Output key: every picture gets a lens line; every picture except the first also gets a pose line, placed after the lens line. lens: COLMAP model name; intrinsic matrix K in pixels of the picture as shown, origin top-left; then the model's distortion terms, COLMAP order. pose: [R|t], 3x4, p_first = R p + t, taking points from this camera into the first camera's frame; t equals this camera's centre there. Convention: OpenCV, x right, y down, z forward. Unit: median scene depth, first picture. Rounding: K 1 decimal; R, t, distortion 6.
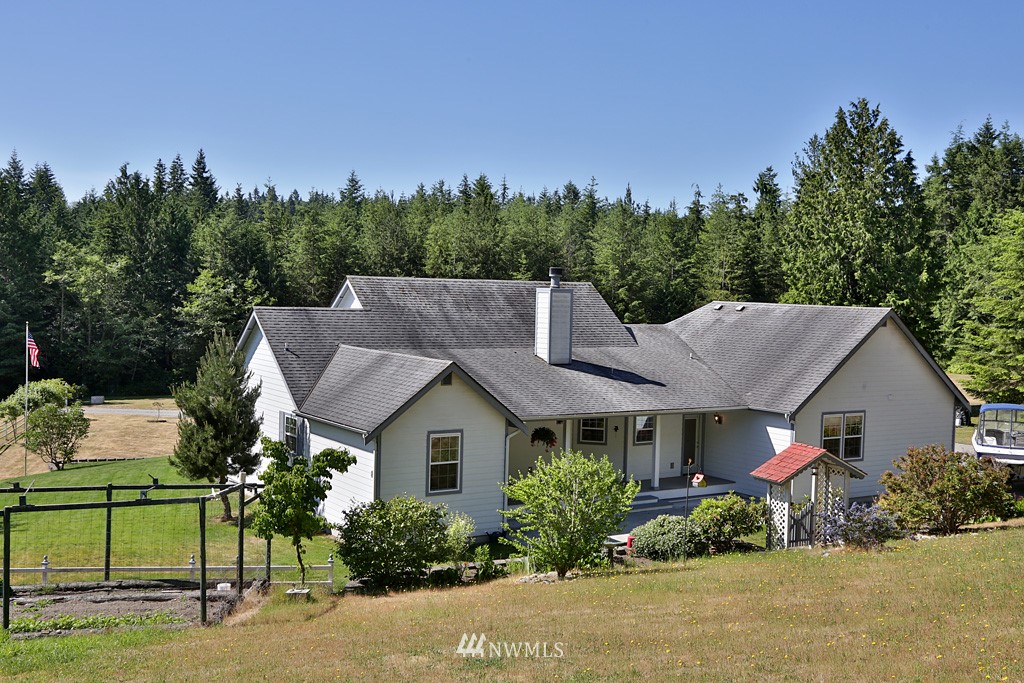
lens RADIAL K [[1129.0, 0, 512.0], [0, 1129.0, 341.5], [0, 0, 1]] dist [0.048991, -0.010378]
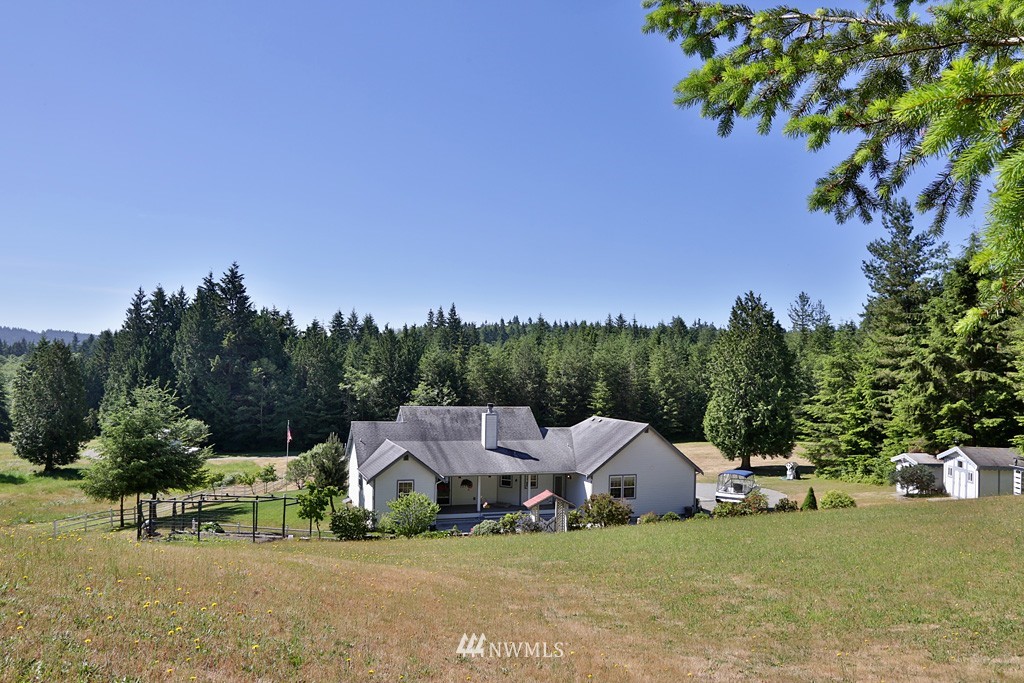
lens RADIAL K [[745.9, 0, 512.0], [0, 745.9, 341.5], [0, 0, 1]] dist [-0.109313, 0.001444]
pose [[0.973613, -0.014113, -0.227769, 0.218861], [-0.007193, 0.995692, -0.092441, -0.028426], [0.228093, 0.091640, 0.969317, -0.198291]]
